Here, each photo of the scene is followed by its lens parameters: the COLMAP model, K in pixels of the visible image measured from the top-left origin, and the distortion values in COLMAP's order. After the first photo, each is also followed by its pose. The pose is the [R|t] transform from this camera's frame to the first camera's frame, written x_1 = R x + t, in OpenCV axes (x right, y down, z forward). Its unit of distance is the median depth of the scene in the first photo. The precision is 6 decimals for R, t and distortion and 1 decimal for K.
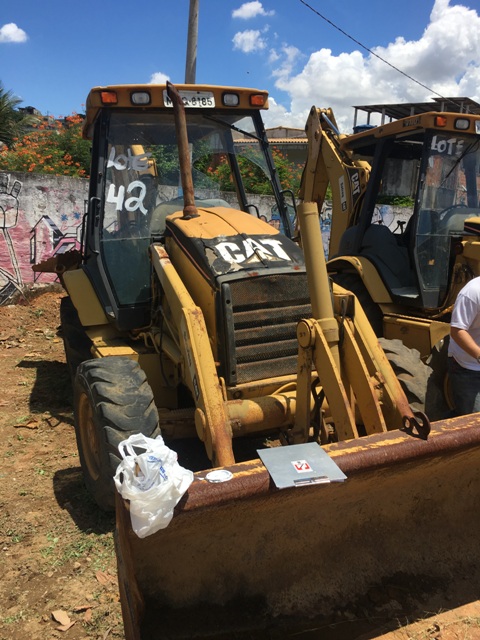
lens RADIAL K [[541.7, 0, 240.0], [0, 541.7, 321.8], [0, 0, 1]] dist [0.090097, -0.131922]
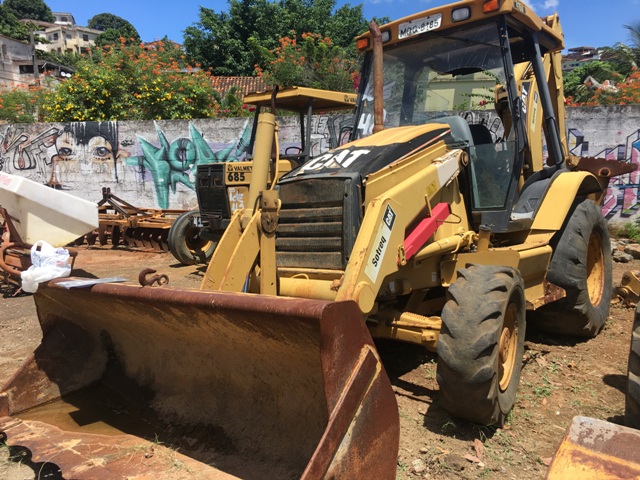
lens RADIAL K [[541.7, 0, 316.9], [0, 541.7, 239.1], [0, 0, 1]] dist [0.090097, -0.131922]
pose [[0.496892, 0.087638, -0.863376, 0.903361], [-0.125324, 0.991705, 0.028538, 0.003988], [0.858716, 0.094021, 0.503753, 0.376038]]
